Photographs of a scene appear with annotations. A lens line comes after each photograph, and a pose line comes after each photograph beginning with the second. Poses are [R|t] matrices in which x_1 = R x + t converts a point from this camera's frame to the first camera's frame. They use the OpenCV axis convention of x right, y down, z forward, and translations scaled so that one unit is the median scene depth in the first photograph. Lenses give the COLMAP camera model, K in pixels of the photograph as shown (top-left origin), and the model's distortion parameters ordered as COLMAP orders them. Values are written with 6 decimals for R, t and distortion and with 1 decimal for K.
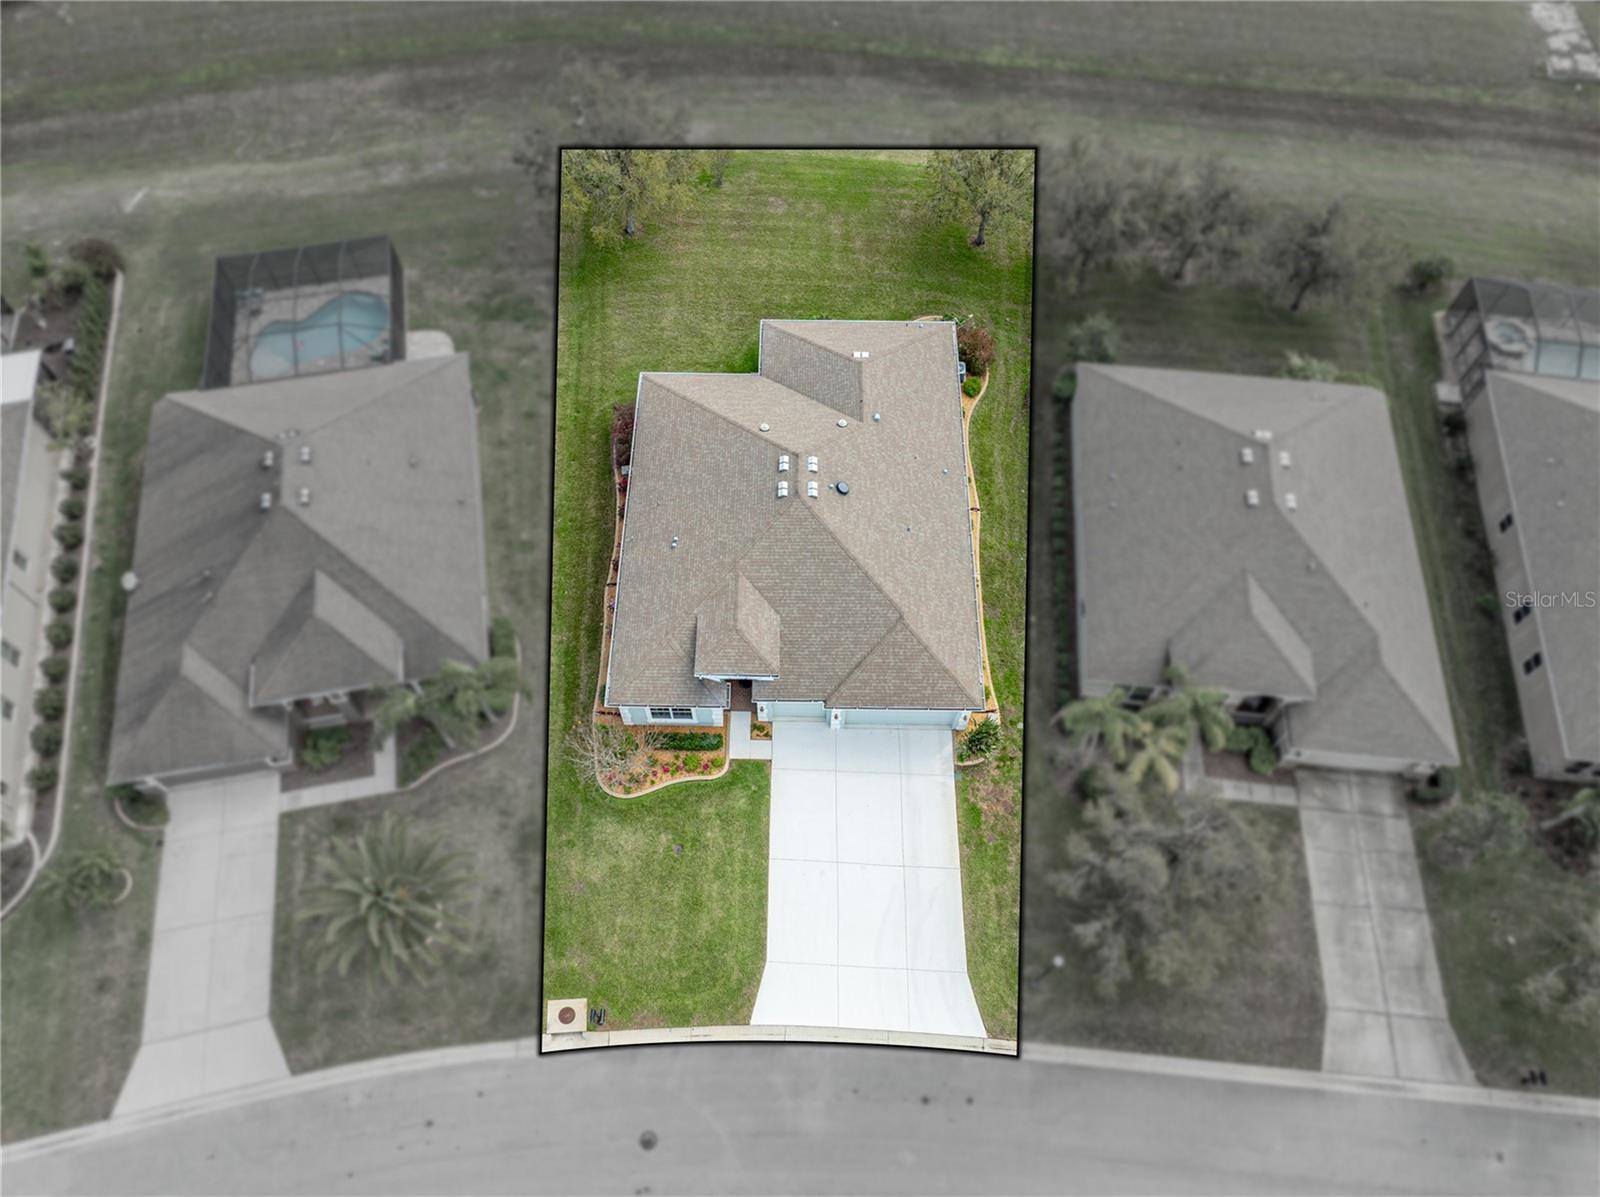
lens RADIAL K [[1136.0, 0, 799.1], [0, 1136.0, 597.4], [0, 0, 1]] dist [-0.023061, 0.000527]
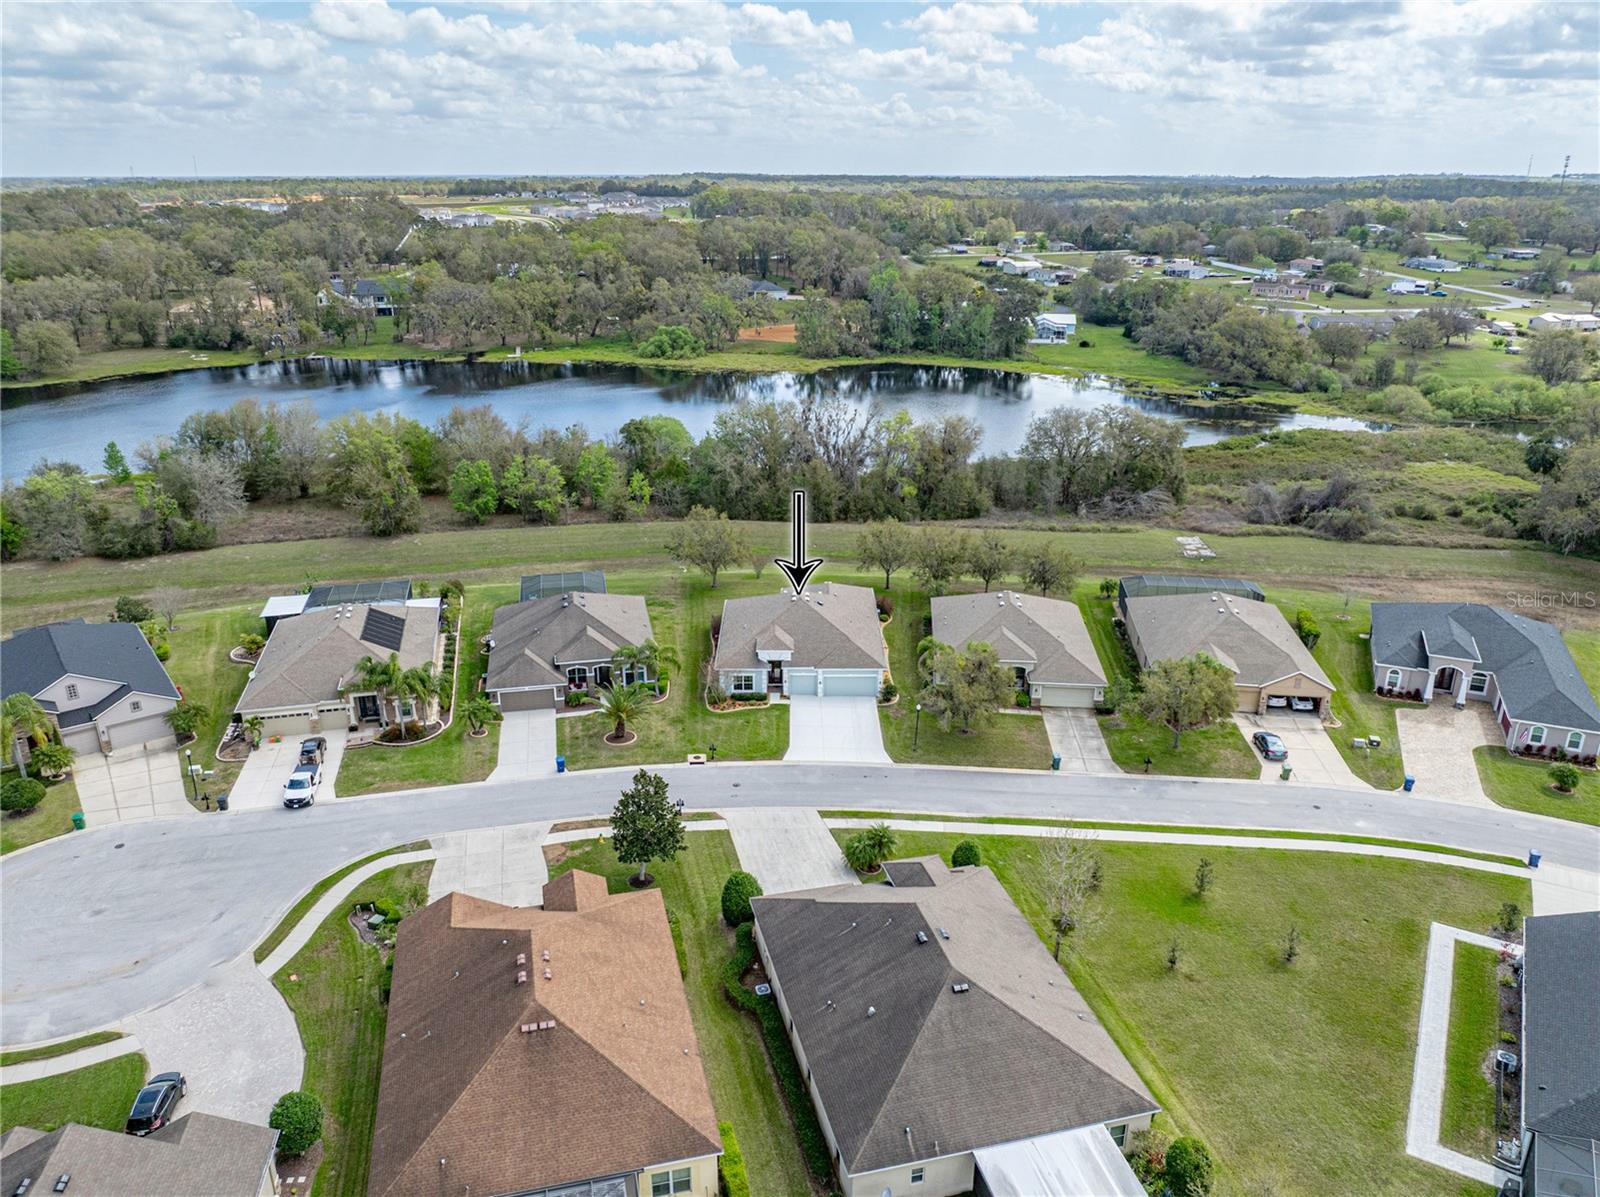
lens RADIAL K [[1136.0, 0, 799.7], [0, 1136.0, 597.9], [0, 0, 1]] dist [-0.023061, 0.000527]
pose [[0.999883, -0.010139, 0.011438, -0.029416], [0.015086, 0.774980, -0.631806, 1.350772], [-0.002458, 0.631904, 0.775043, -0.774007]]
